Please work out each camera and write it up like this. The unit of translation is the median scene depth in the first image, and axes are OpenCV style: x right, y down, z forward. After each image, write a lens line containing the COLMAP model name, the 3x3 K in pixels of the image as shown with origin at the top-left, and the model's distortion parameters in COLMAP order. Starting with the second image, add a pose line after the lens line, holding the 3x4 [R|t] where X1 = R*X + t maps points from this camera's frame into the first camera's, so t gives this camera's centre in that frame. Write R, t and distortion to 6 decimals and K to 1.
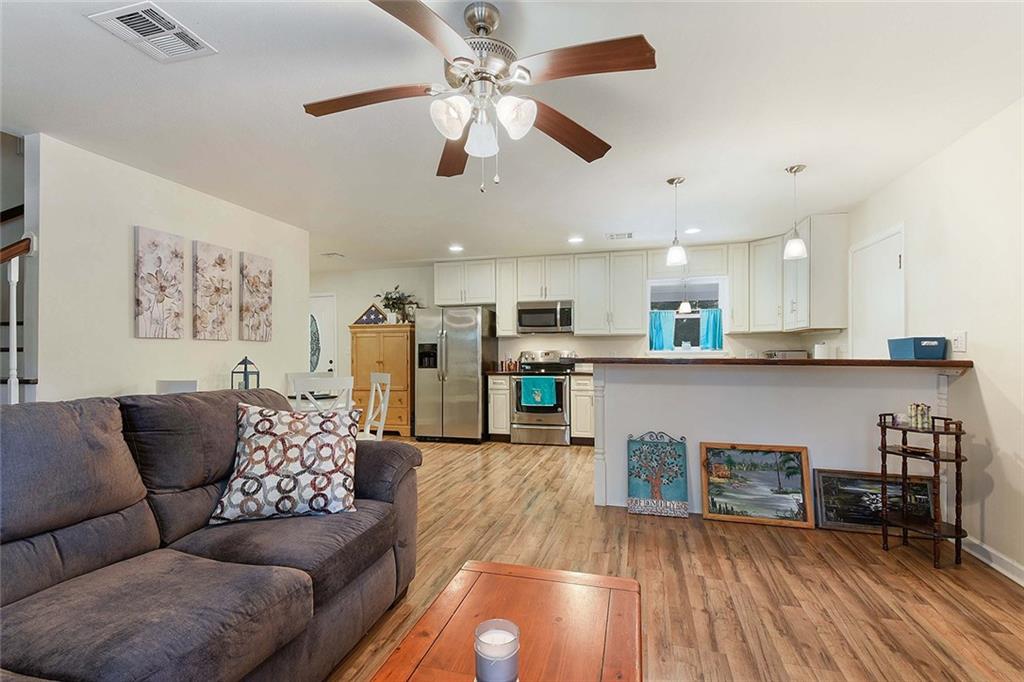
lens RADIAL K [[468.0, 0, 514.0], [0, 468.0, 345.8], [0, 0, 1]] dist [0.015949, -0.003604]
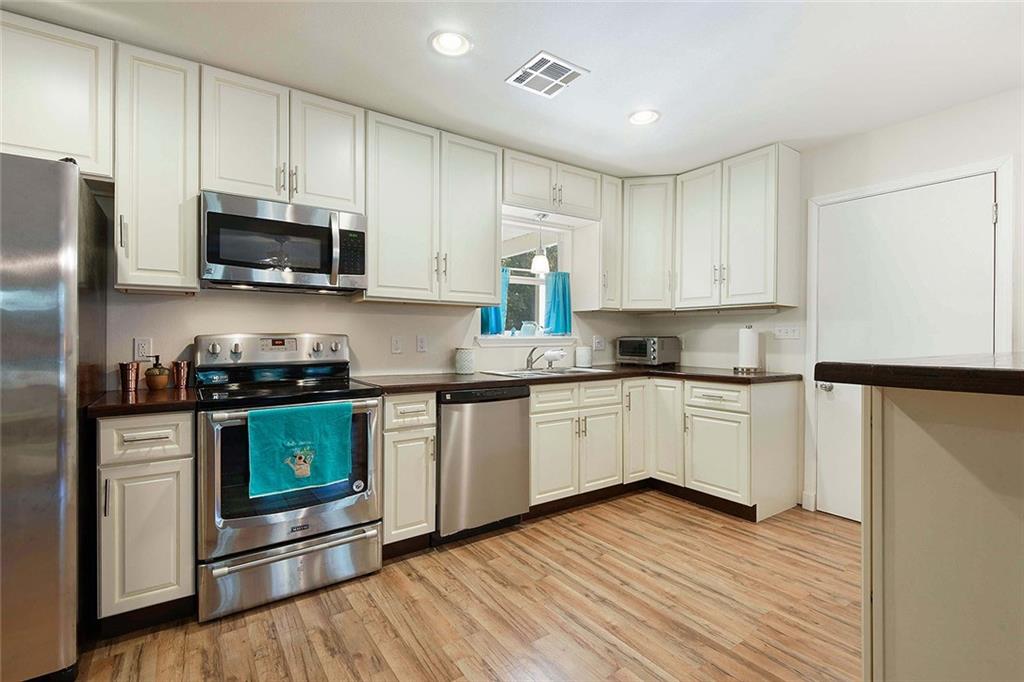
lens RADIAL K [[468.0, 0, 511.0], [0, 468.0, 338.6], [0, 0, 1]] dist [0.015949, -0.003604]
pose [[0.655768, 0.000333, 0.754962, -0.108684], [-0.012213, 0.999874, 0.010167, 0.008761], [-0.754863, -0.015888, 0.655689, 0.622241]]
